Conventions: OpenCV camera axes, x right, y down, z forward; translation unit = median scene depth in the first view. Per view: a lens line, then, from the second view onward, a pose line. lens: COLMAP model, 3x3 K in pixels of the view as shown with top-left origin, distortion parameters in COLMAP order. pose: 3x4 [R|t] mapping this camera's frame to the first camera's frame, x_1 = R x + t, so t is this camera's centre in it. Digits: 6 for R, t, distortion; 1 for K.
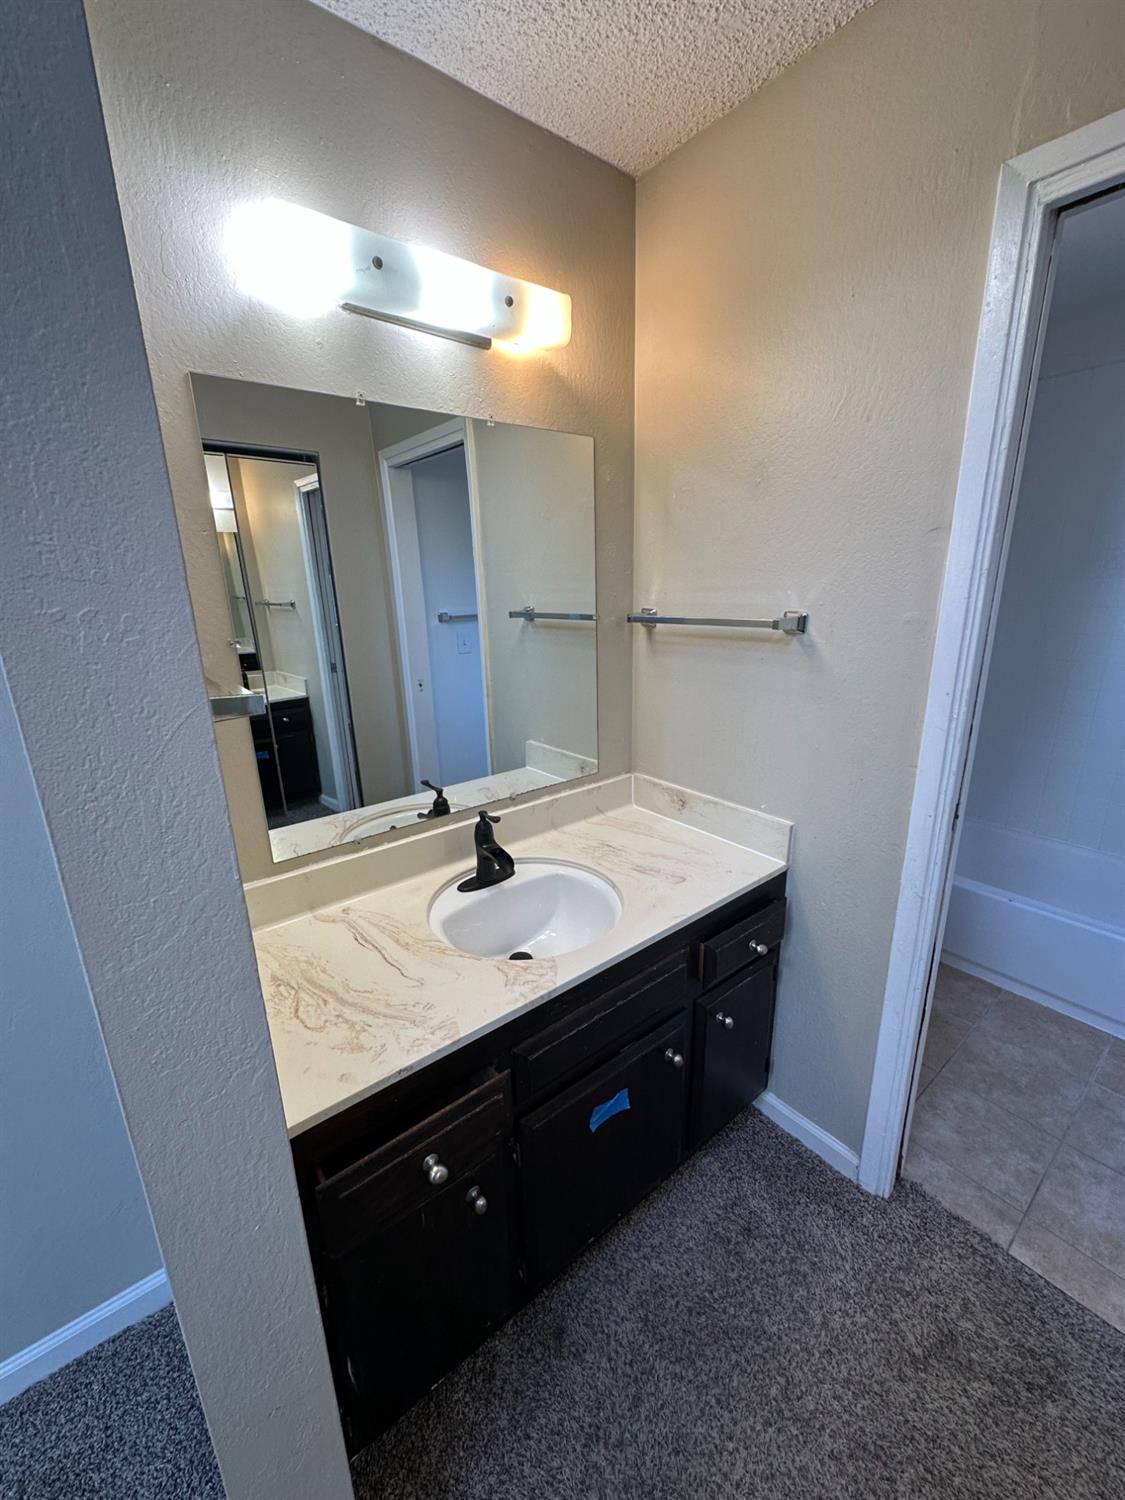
lens RADIAL K [[597.6, 0, 559.4], [0, 597.6, 751.0], [0, 0, 1]] dist [-0.015271, 0.000269]
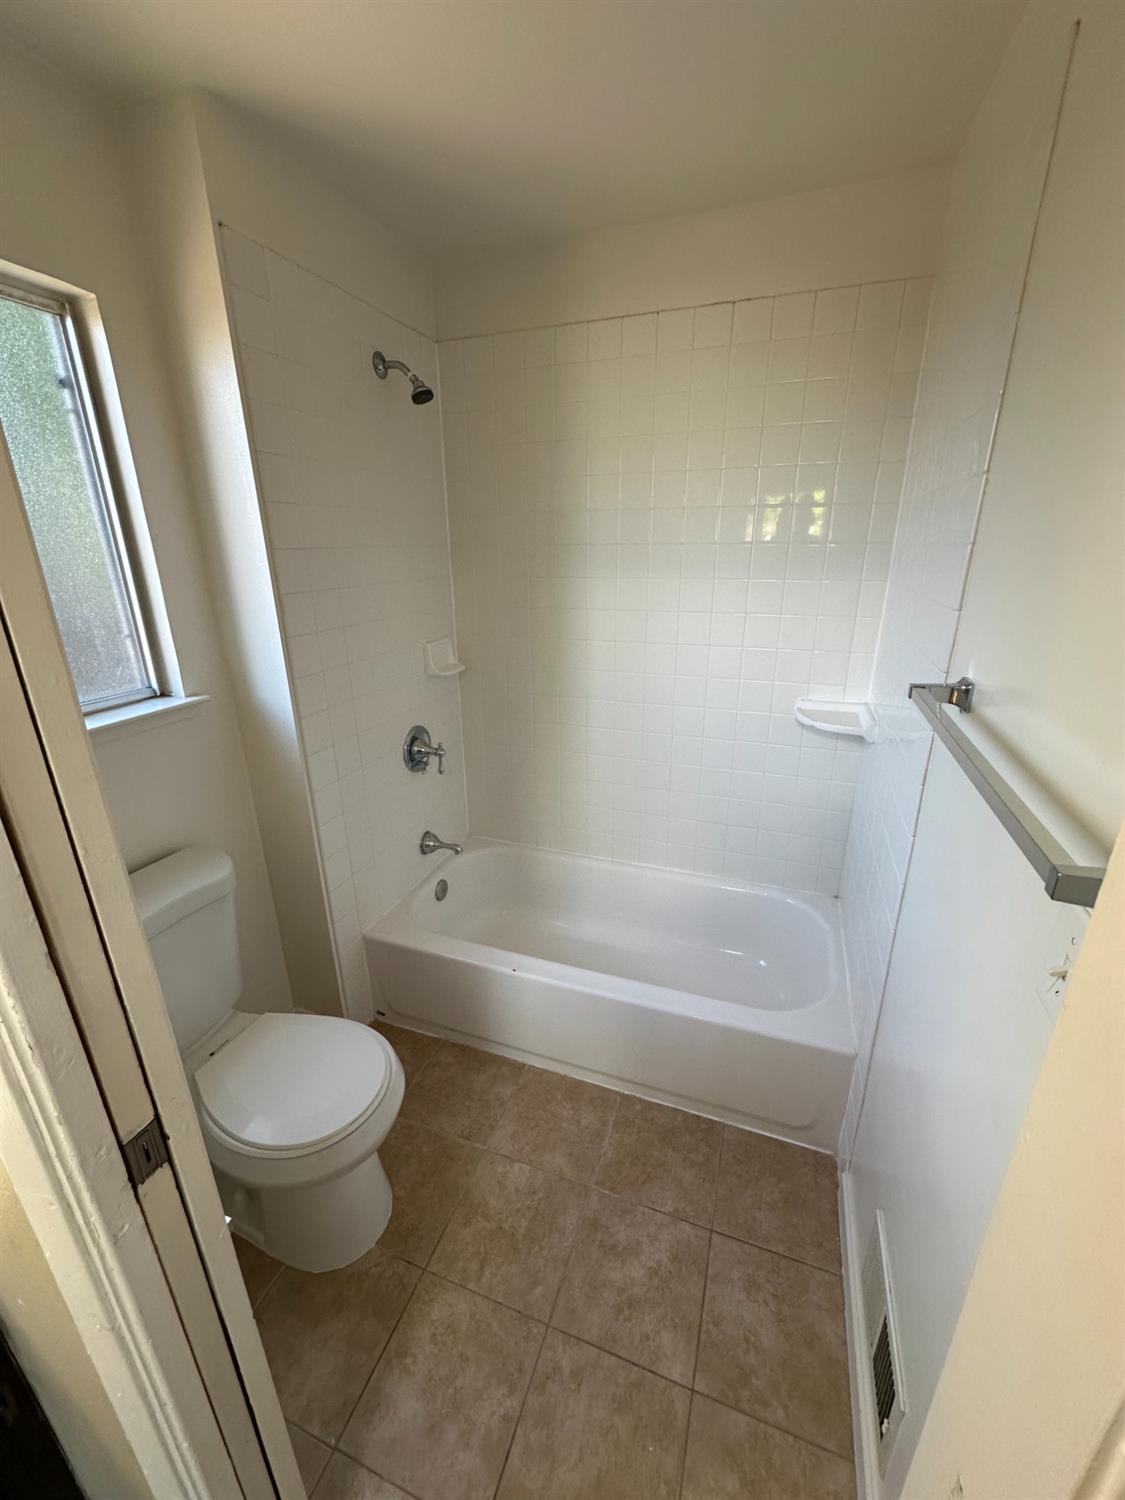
lens RADIAL K [[597.6, 0, 565.0], [0, 597.6, 748.8], [0, 0, 1]] dist [-0.015271, 0.000269]
pose [[0.844037, -0.162216, 0.511162, 0.546098], [0.137821, 0.986754, 0.085571, -0.159673], [-0.518272, -0.001776, 0.855214, 0.281165]]
